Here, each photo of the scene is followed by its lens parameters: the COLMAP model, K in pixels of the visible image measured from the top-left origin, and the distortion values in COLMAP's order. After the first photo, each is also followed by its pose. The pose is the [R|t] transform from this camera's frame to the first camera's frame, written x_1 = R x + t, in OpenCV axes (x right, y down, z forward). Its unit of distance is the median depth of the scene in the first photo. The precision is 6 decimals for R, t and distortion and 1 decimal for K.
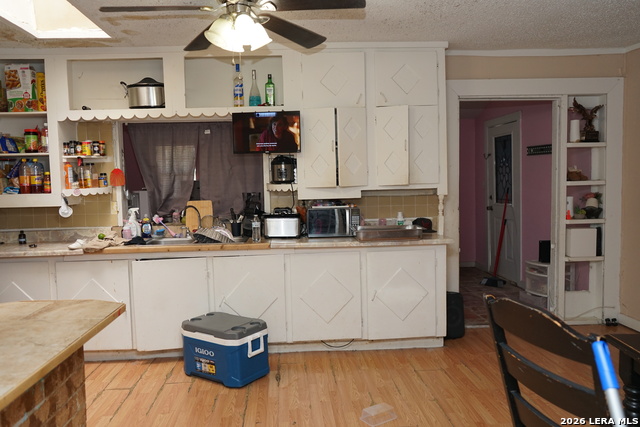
lens RADIAL K [[508.6, 0, 320.0], [0, 508.6, 213.5], [0, 0, 1]] dist [-0.004425, 0.002279]
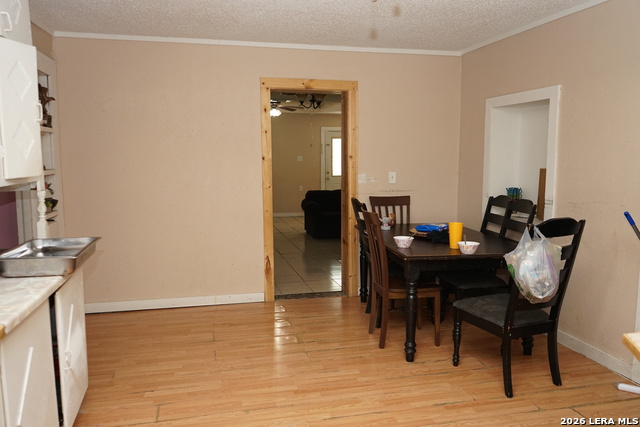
lens RADIAL K [[508.6, 0, 320.0], [0, 508.6, 213.5], [0, 0, 1]] dist [-0.004425, 0.002279]
pose [[-0.173122, -0.095848, 0.980226, -0.522559], [0.074322, 0.991144, 0.110042, -0.056949], [-0.982092, 0.091903, -0.164465, 0.797869]]
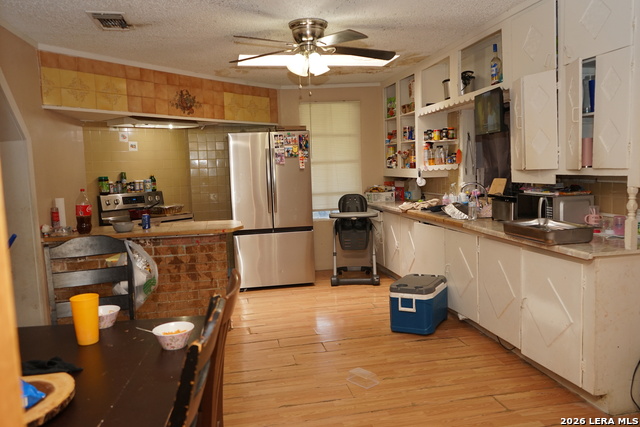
lens RADIAL K [[508.6, 0, 320.0], [0, 508.6, 213.5], [0, 0, 1]] dist [-0.004425, 0.002279]
pose [[0.132040, 0.114508, -0.984608, 0.872659], [-0.036465, 0.993194, 0.110617, -0.064079], [0.990573, 0.021298, 0.135316, 0.560687]]
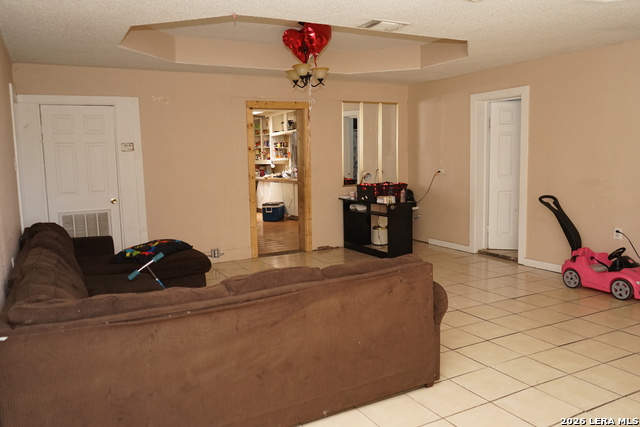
lens RADIAL K [[508.6, 0, 320.0], [0, 508.6, 213.5], [0, 0, 1]] dist [-0.004425, 0.002279]
pose [[0.414319, 0.113682, -0.903004, 2.513288], [-0.048687, 0.993516, 0.102738, -0.049252], [0.908828, 0.001398, 0.417168, -0.021222]]
